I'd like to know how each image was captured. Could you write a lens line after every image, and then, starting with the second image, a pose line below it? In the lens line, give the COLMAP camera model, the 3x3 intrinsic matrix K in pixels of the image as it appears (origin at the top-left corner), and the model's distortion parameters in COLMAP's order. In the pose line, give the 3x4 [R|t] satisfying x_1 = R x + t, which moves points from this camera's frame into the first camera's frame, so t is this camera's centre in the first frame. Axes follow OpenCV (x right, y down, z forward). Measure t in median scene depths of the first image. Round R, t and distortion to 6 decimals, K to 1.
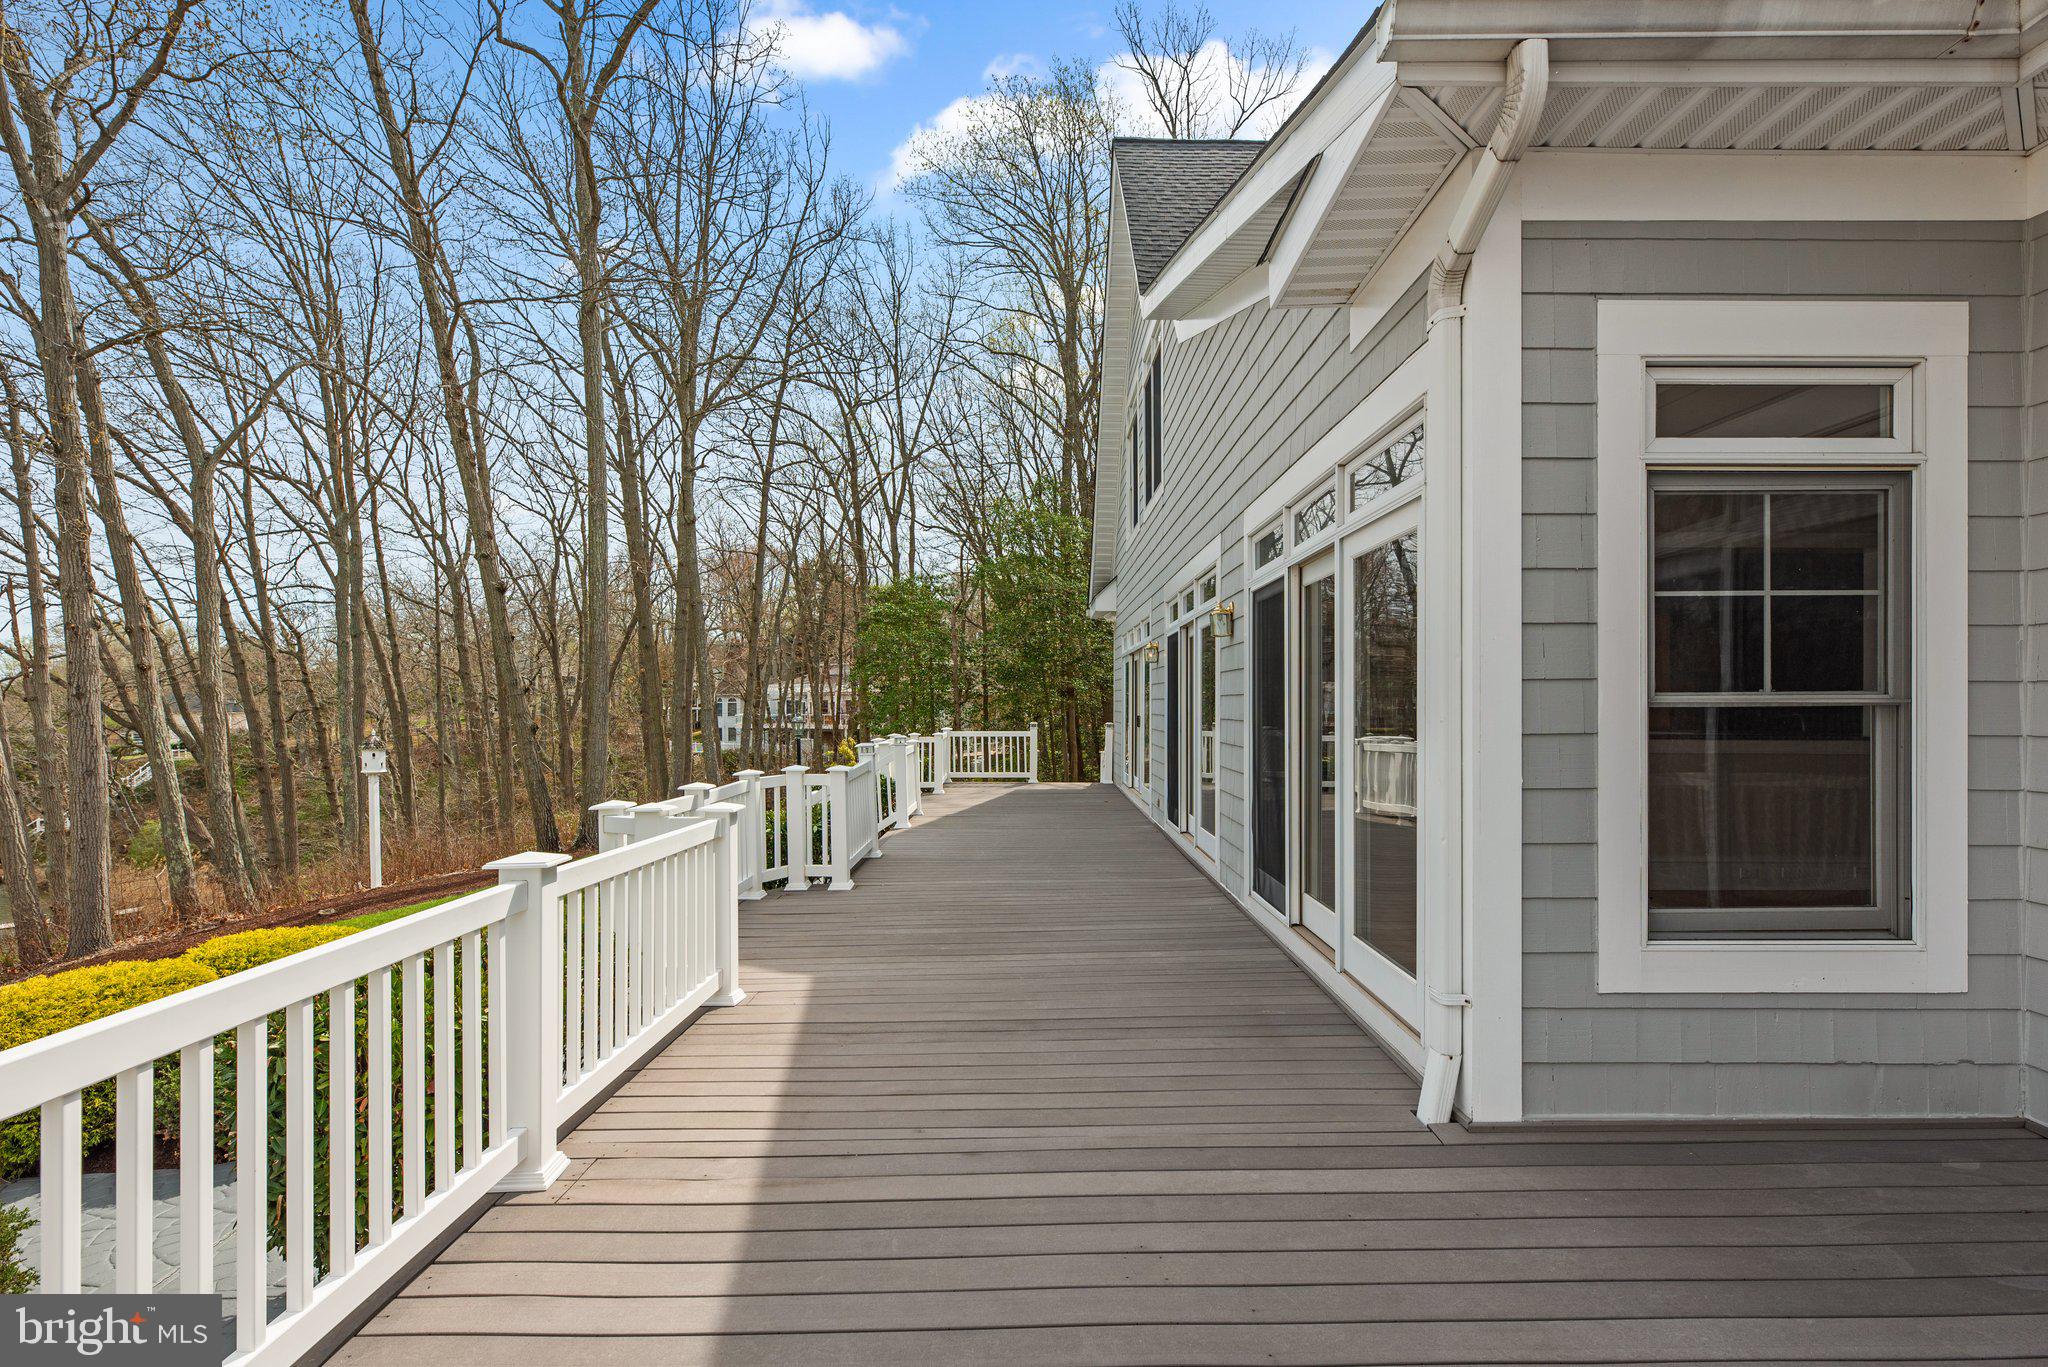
lens RADIAL K [[992.4, 0, 1029.6], [0, 992.4, 711.2], [0, 0, 1]] dist [0.000709, -0.000556]
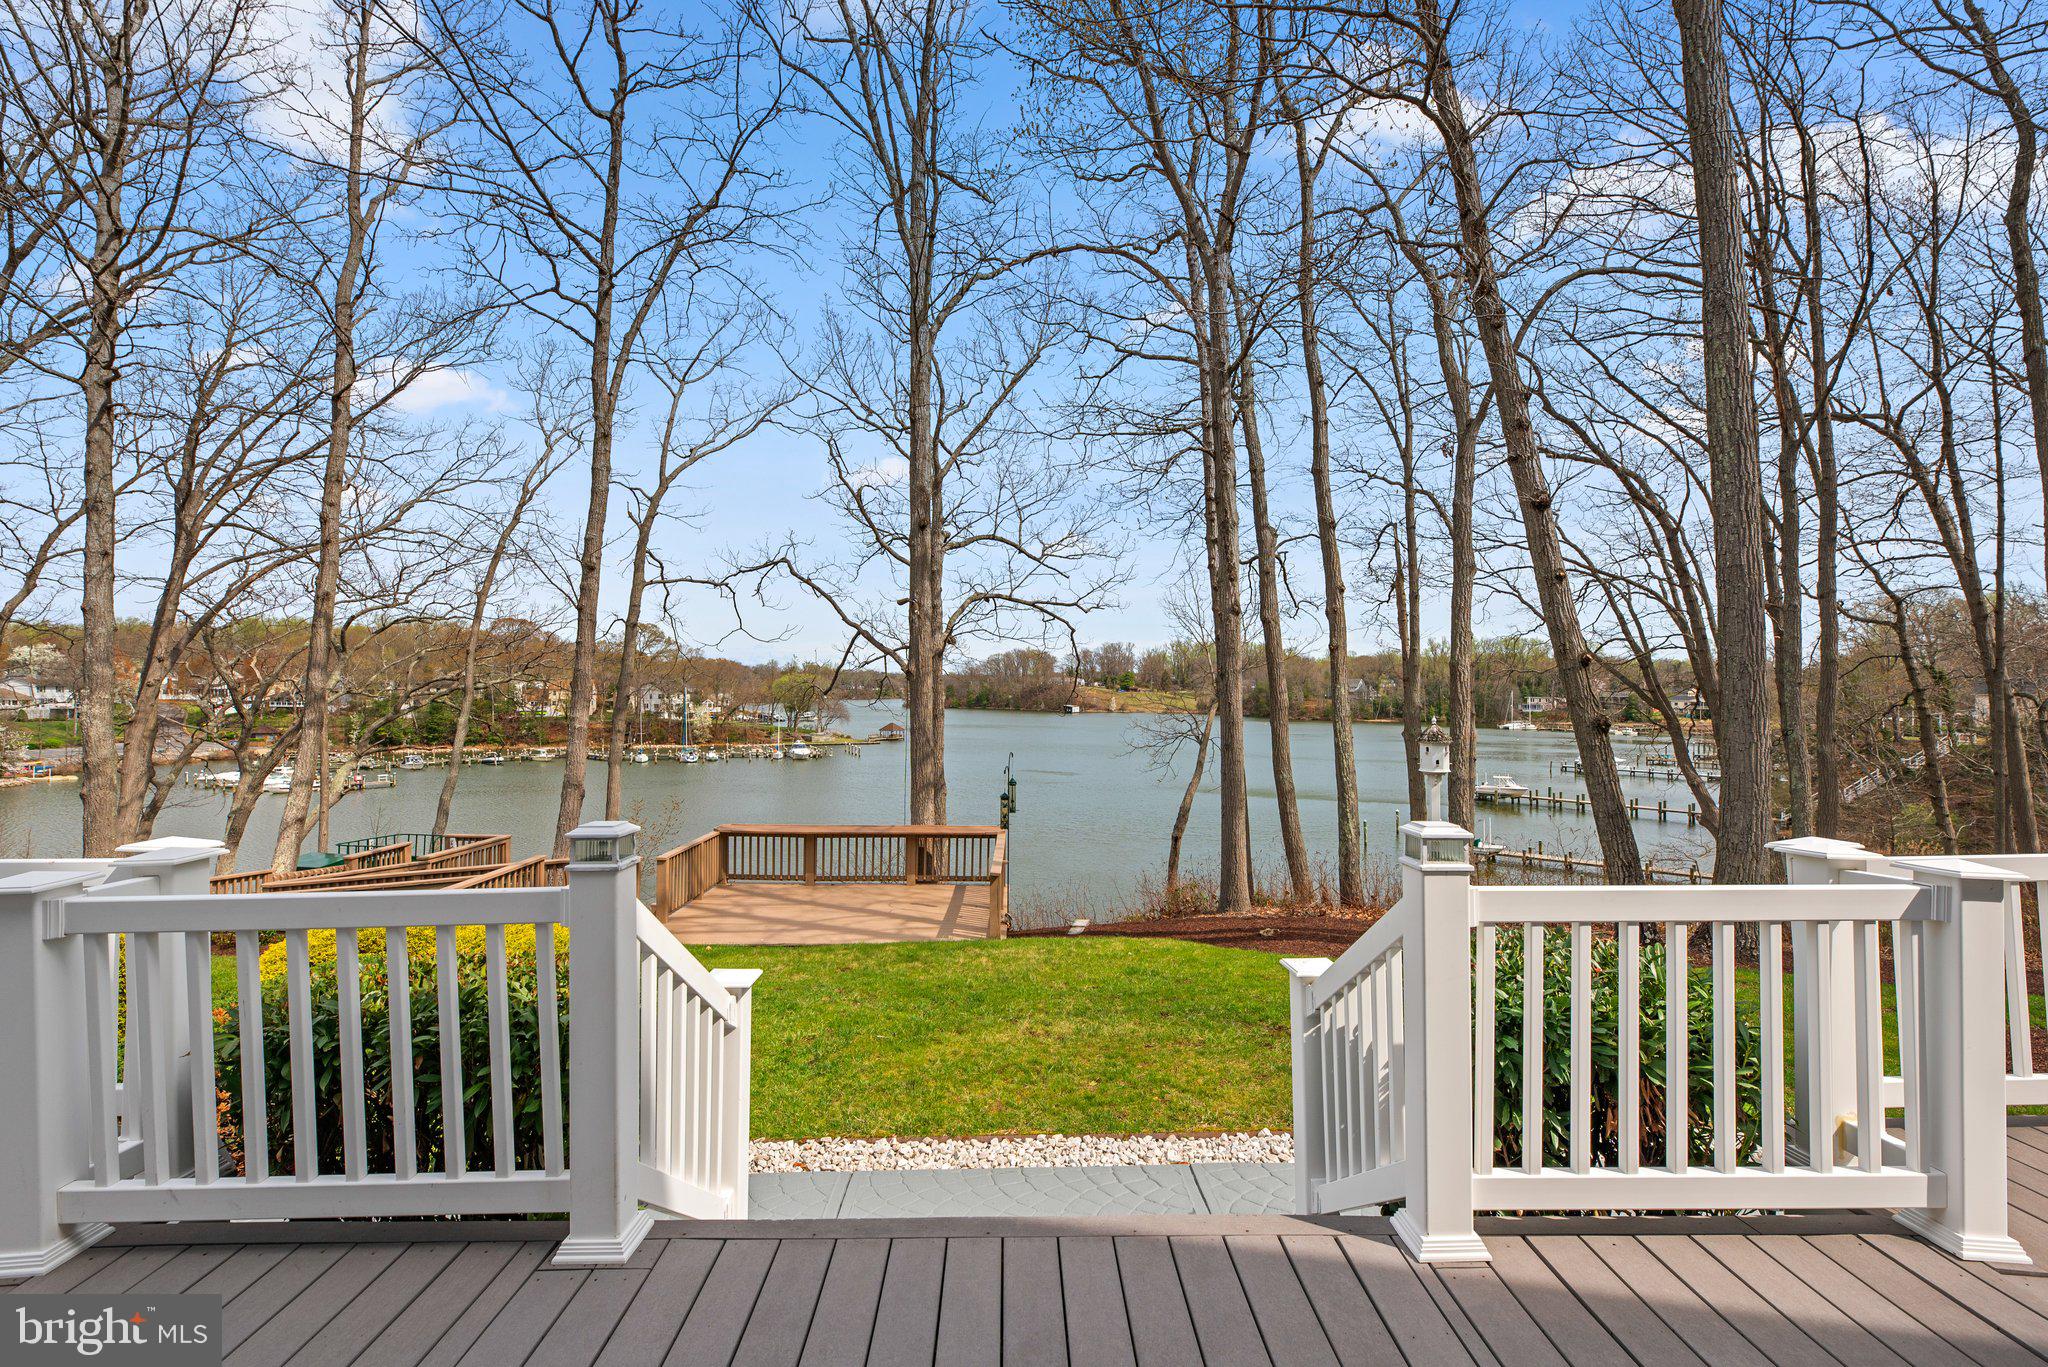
lens RADIAL K [[928.4, 0, 1032.6], [0, 928.4, 679.2], [0, 0, 1]] dist [0.003135, 0.000289]
pose [[0.016039, -0.003035, -0.999867, 0.145113], [-0.008093, 0.999962, -0.003165, -0.017142], [0.999839, 0.008142, 0.016014, 0.291973]]
